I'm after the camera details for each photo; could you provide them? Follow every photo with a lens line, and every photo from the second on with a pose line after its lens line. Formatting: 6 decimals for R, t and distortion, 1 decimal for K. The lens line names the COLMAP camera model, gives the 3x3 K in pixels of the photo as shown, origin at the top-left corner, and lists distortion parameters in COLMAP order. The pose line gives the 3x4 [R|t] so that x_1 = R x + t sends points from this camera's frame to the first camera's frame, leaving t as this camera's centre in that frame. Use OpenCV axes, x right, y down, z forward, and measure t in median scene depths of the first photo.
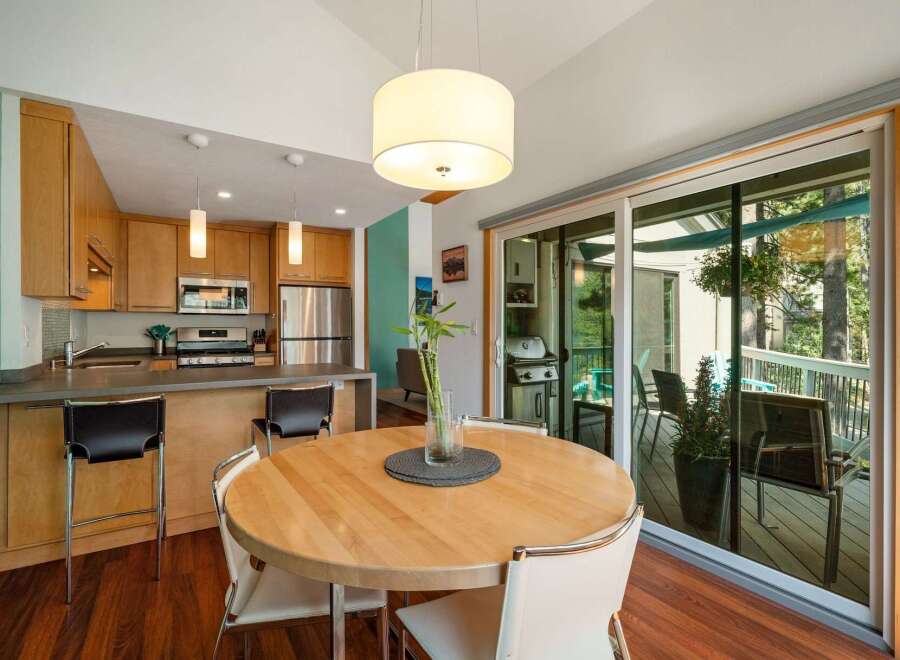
lens RADIAL K [[457.3, 0, 448.0], [0, 457.3, 327.9], [0, 0, 1]] dist [-0.001190, 0.002497]
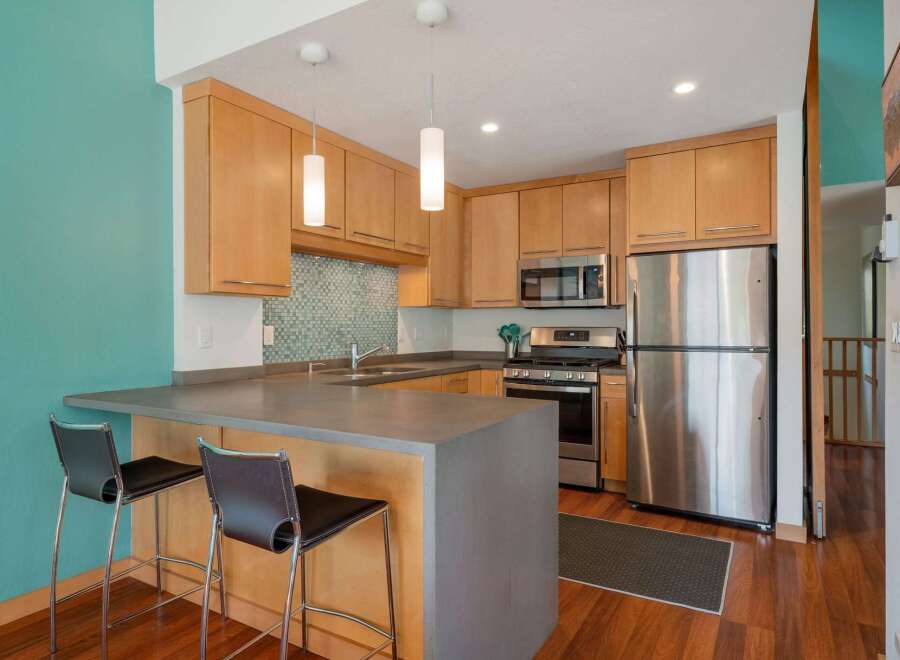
lens RADIAL K [[554.9, 0, 444.6], [0, 554.9, 328.9], [0, 0, 1]] dist [-0.002636, -0.001086]
pose [[0.452003, 0.004822, -0.892003, 0.163256], [0.000592, 0.999984, 0.005706, -0.002806], [0.892016, -0.003108, 0.451993, 0.471208]]
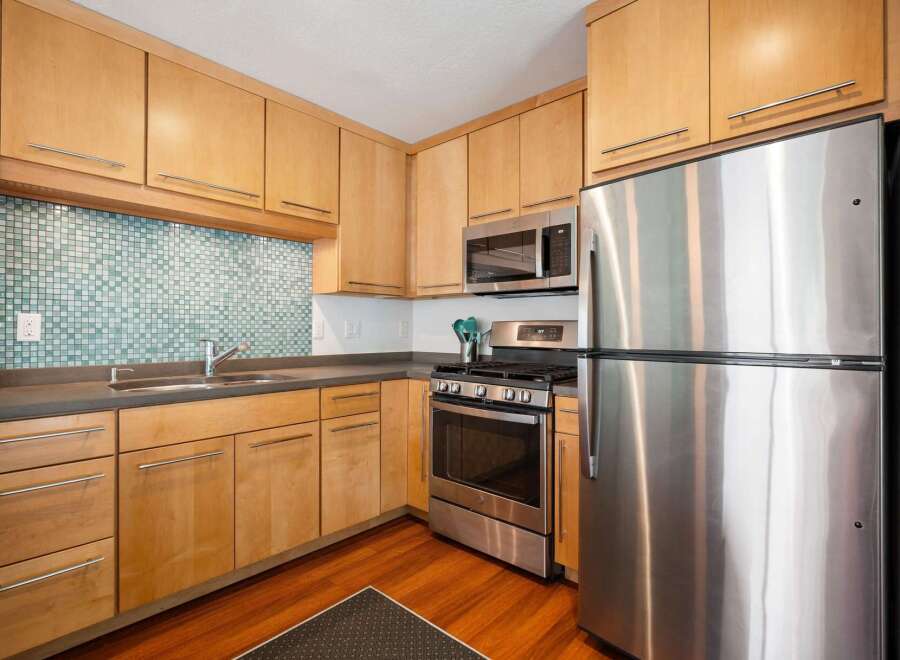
lens RADIAL K [[457.3, 0, 449.3], [0, 457.3, 329.1], [0, 0, 1]] dist [-0.001190, 0.002497]
pose [[0.279837, 0.003053, -0.960043, -0.073318], [-0.004293, 0.999989, 0.001929, 0.008154], [0.960038, 0.003582, 0.279847, 0.814122]]
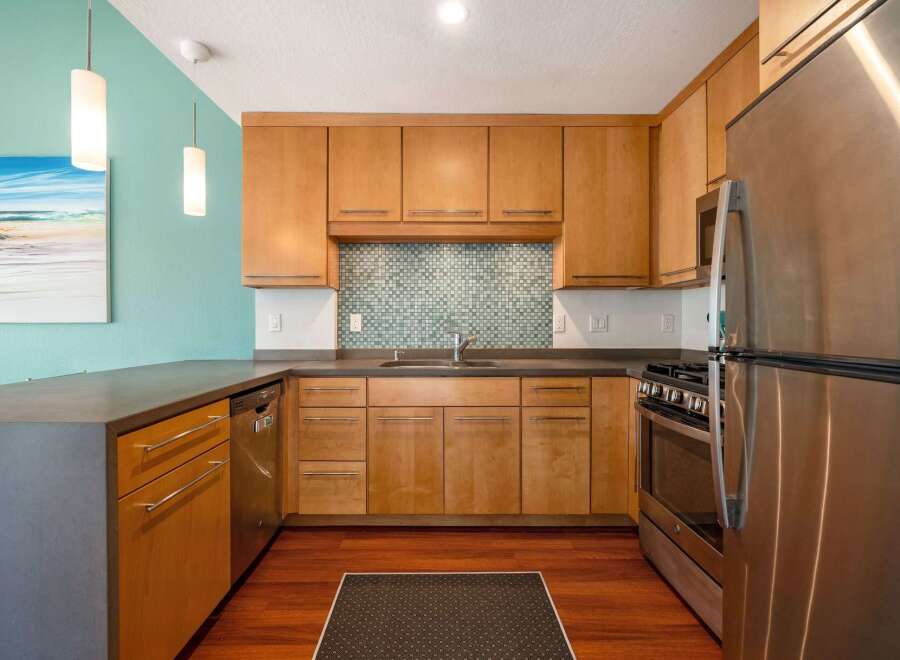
lens RADIAL K [[457.3, 0, 457.2], [0, 457.3, 326.6], [0, 0, 1]] dist [-0.001190, 0.002497]
pose [[-0.526293, 0.008713, -0.850259, -0.088436], [0.002356, 0.999959, 0.008788, 0.008709], [0.850300, 0.002622, -0.526291, 1.021396]]
